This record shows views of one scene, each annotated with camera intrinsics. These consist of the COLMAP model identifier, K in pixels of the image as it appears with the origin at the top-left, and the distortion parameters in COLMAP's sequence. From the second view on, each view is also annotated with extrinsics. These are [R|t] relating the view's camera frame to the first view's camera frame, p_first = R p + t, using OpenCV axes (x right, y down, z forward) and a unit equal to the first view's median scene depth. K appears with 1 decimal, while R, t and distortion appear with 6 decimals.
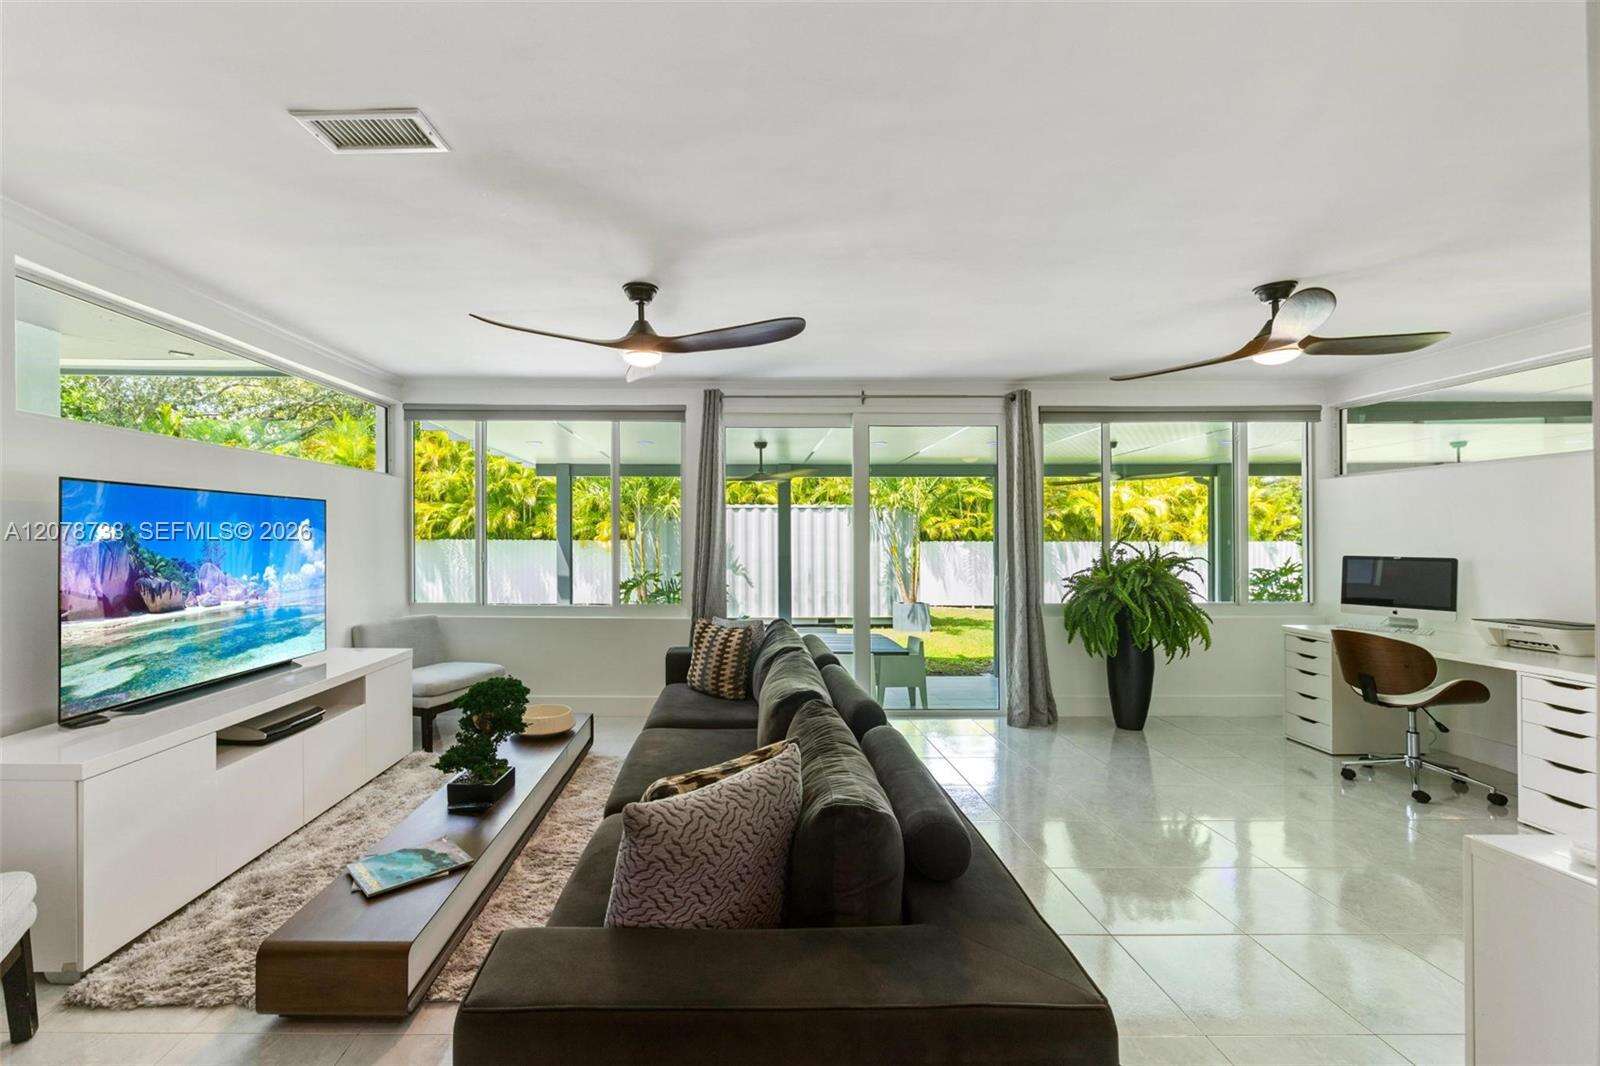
lens RADIAL K [[658.9, 0, 745.2], [0, 658.9, 538.6], [0, 0, 1]] dist [0.005423, 0.000022]
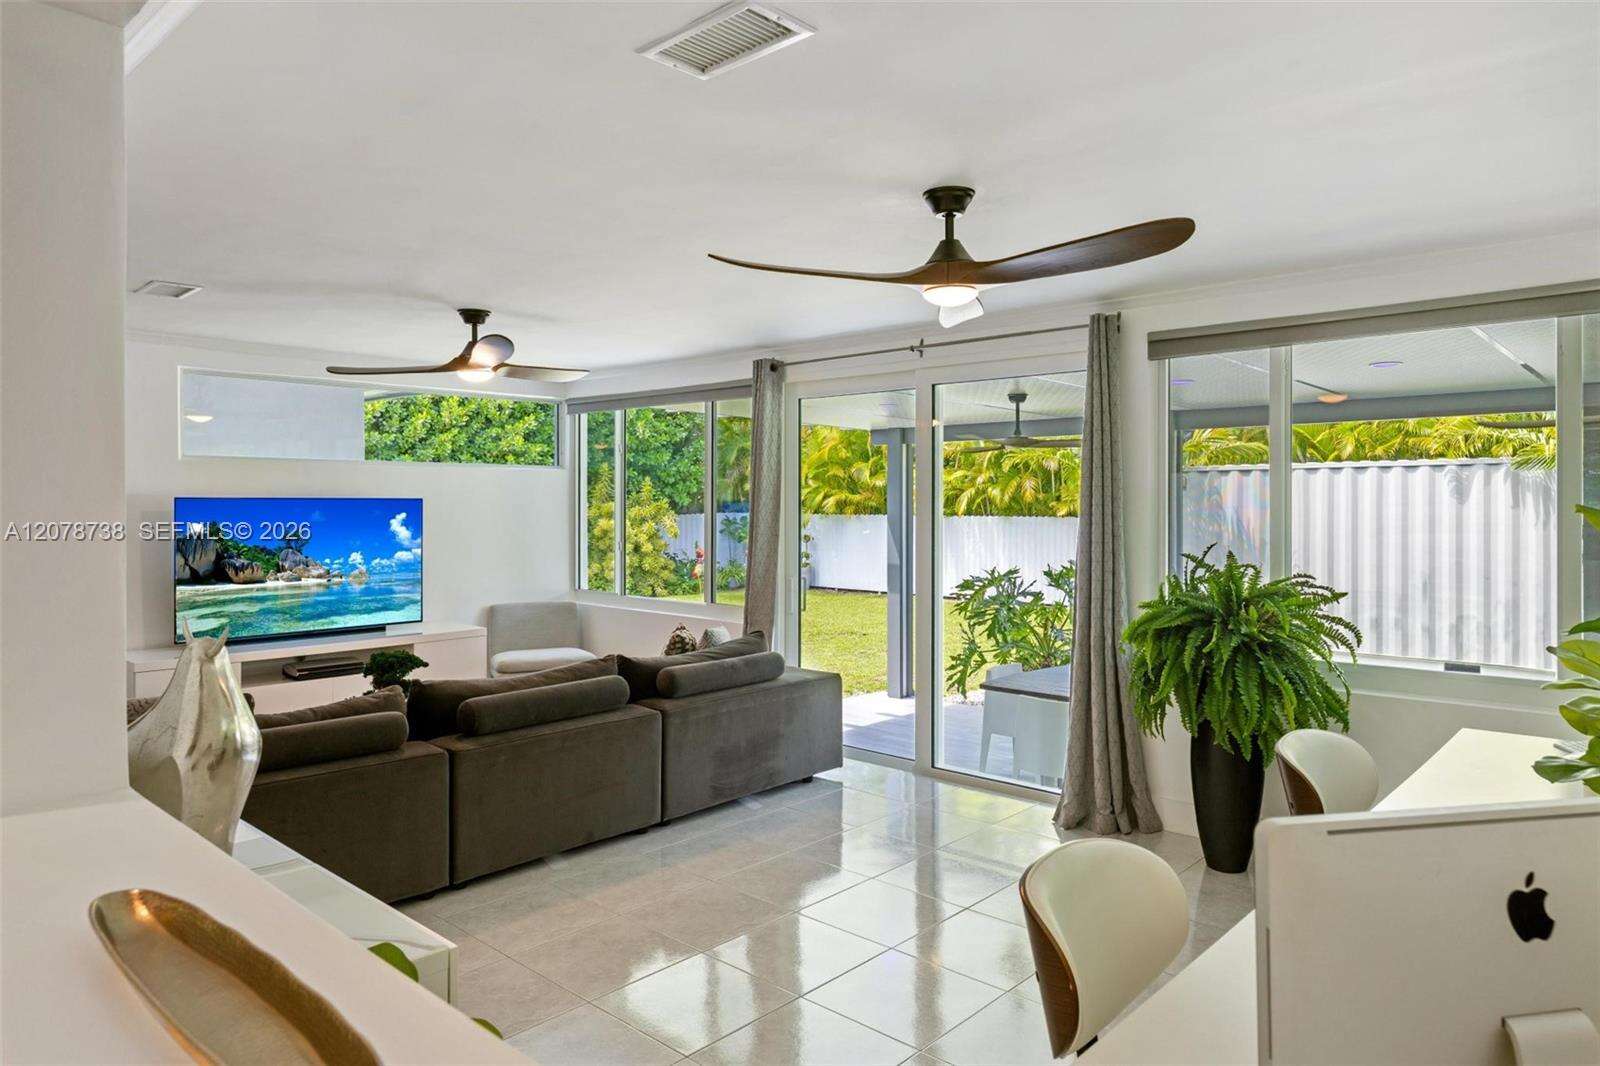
lens RADIAL K [[1009.0, 0, 873.4], [0, 1009.0, 496.0], [0, 0, 1]] dist [-0.014246, -0.000860]
pose [[0.781296, -0.006265, -0.624130, 1.343895], [-0.002295, 0.999914, -0.012911, -0.047898], [0.624157, 0.011520, 0.781214, 0.112947]]
